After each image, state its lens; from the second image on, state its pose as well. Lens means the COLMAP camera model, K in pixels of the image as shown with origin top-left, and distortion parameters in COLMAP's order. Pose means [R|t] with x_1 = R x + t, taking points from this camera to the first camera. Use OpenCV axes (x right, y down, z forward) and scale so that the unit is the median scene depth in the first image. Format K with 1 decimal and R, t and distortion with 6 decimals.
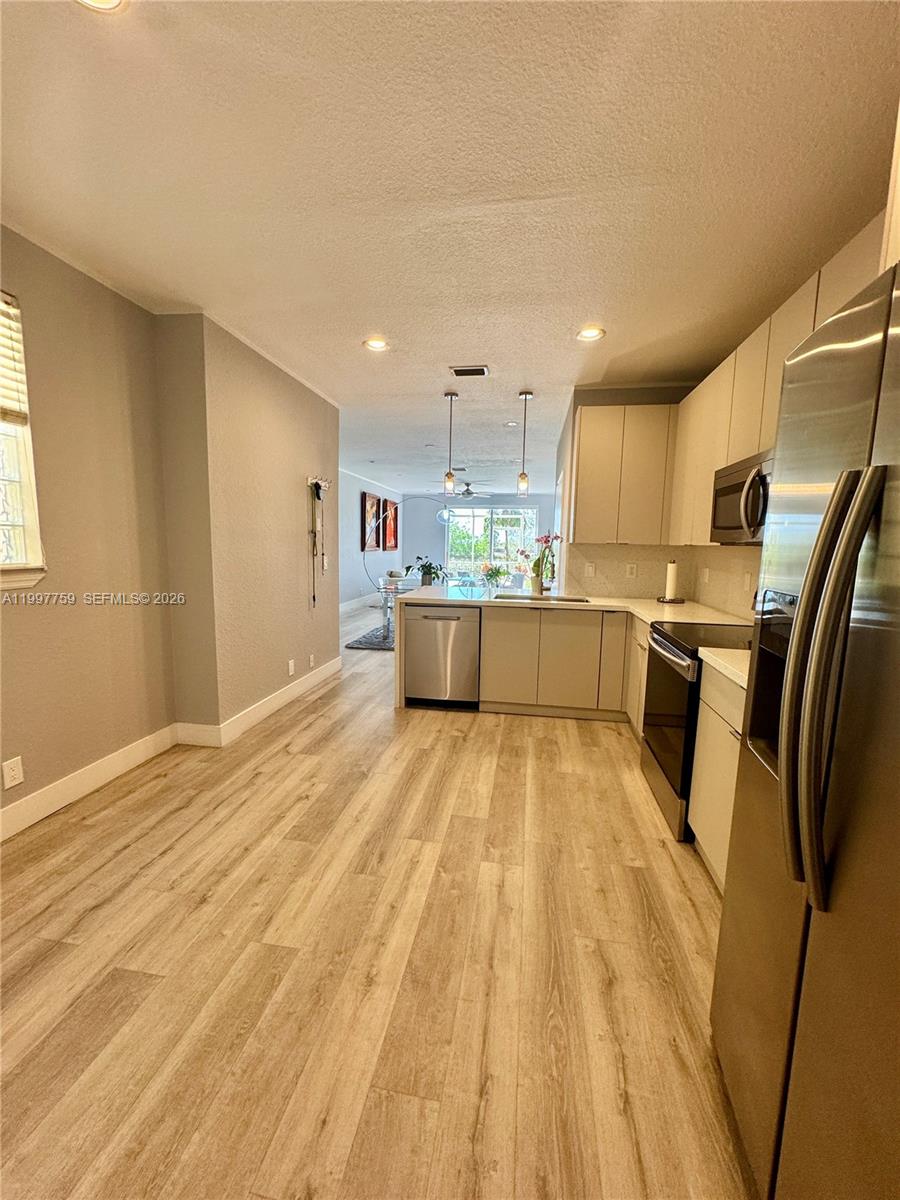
lens RADIAL K [[477.0, 0, 450.0], [0, 477.0, 600.0], [0, 0, 1]] dist [-0.000805, 0.000493]
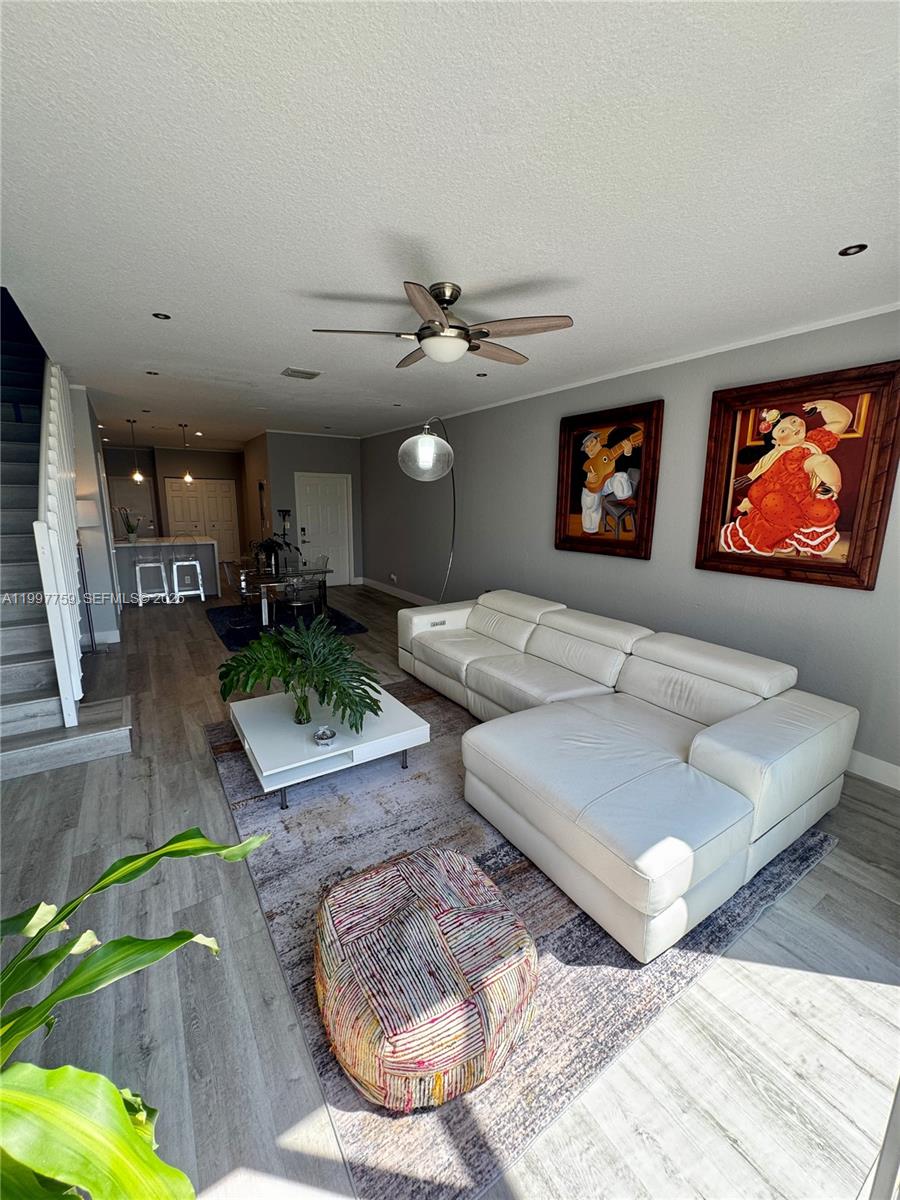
lens RADIAL K [[477.0, 0, 450.0], [0, 477.0, 600.0], [0, 0, 1]] dist [-0.000805, 0.000493]
pose [[-0.732381, 0.113358, -0.671392, 0.780507], [-0.106887, 0.954678, 0.277785, -0.614992], [0.672453, 0.275208, -0.687072, 4.500970]]
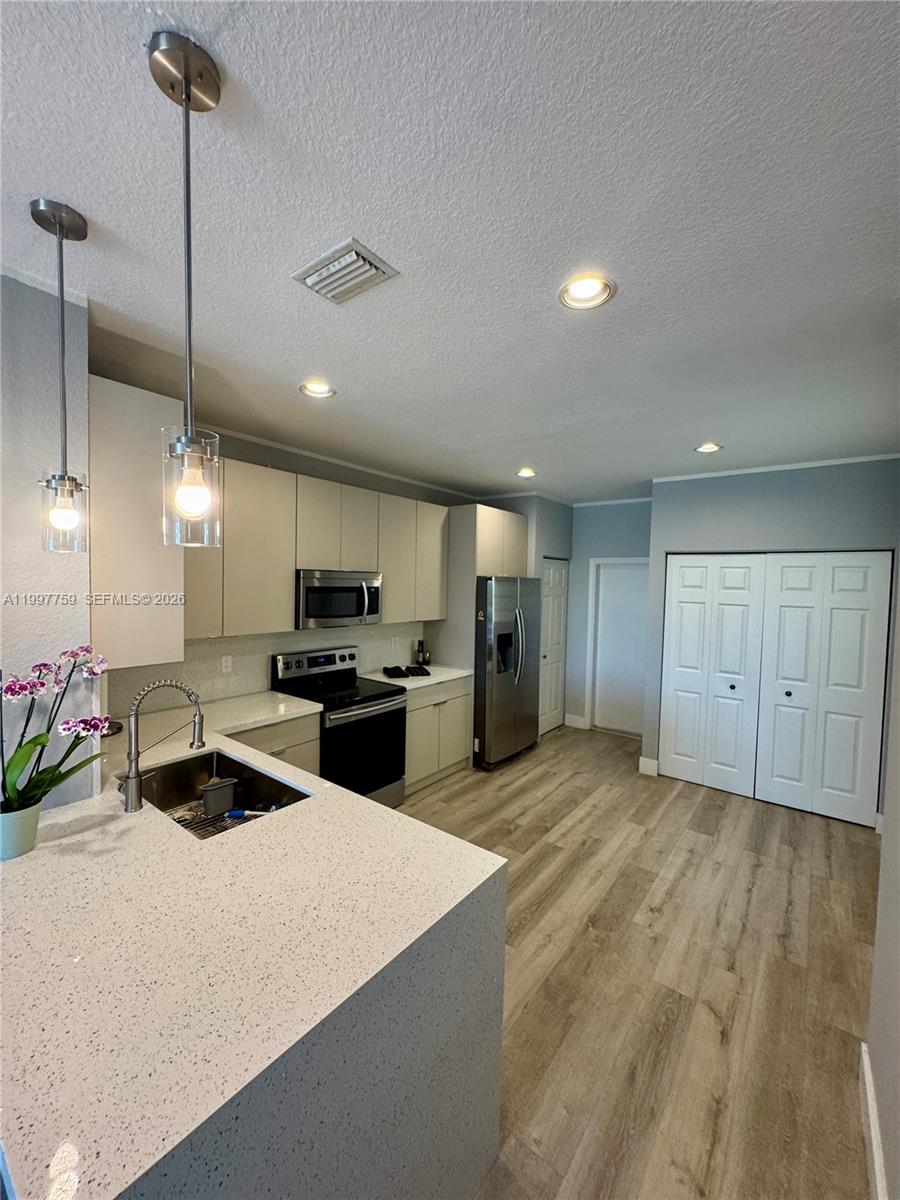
lens RADIAL K [[480.3, 0, 450.0], [0, 480.3, 600.0], [0, 0, 1]] dist [-0.001810, 0.000326]
pose [[-0.882371, -0.056590, 0.467139, -0.317697], [0.017220, 0.988194, 0.152237, -0.347464], [-0.470239, 0.142374, -0.870979, 1.753002]]
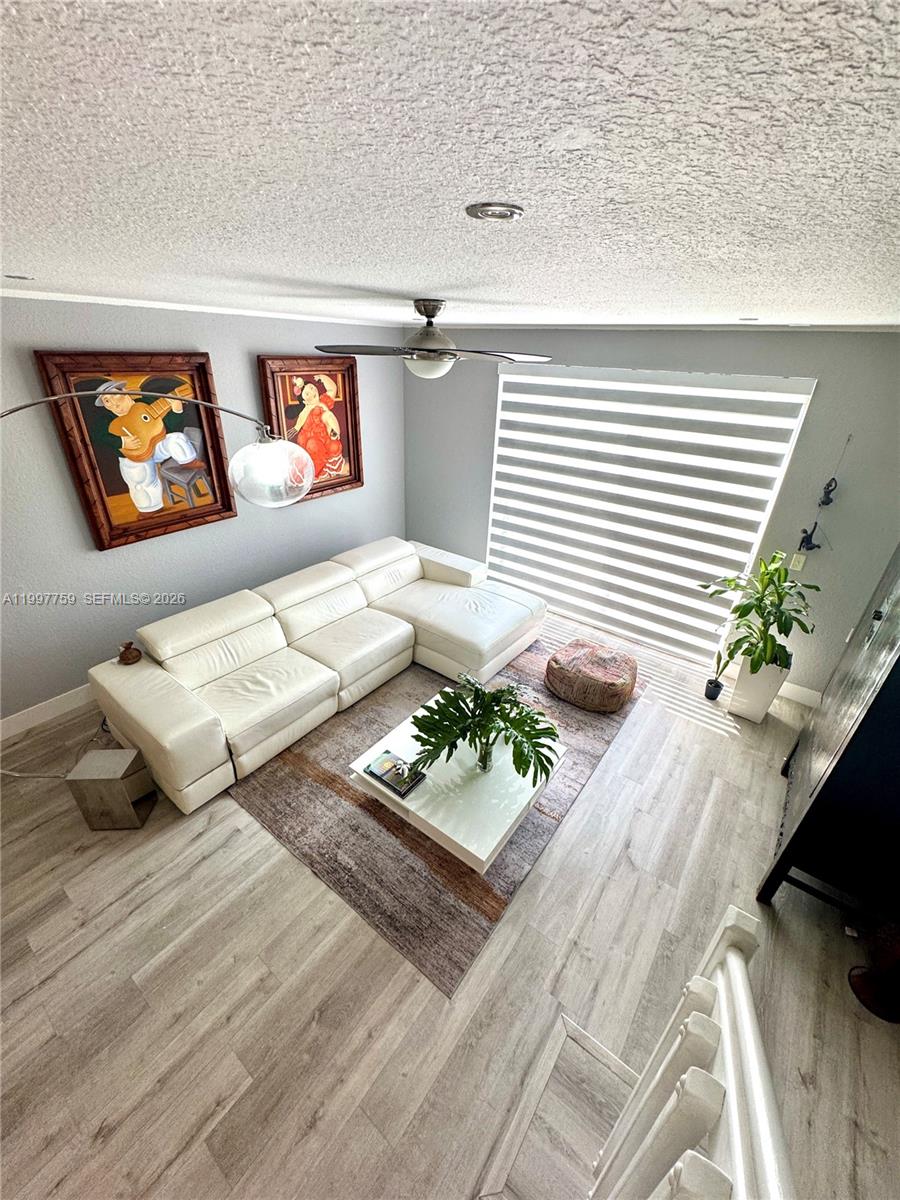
lens RADIAL K [[478.0, 0, 450.0], [0, 478.0, 600.0], [0, 0, 1]] dist [-0.001773, 0.000032]
pose [[0.887067, 0.223180, -0.404106, 0.623226], [-0.069577, 0.930008, 0.360895, -0.731054], [0.456367, -0.292022, 0.840508, 2.915937]]
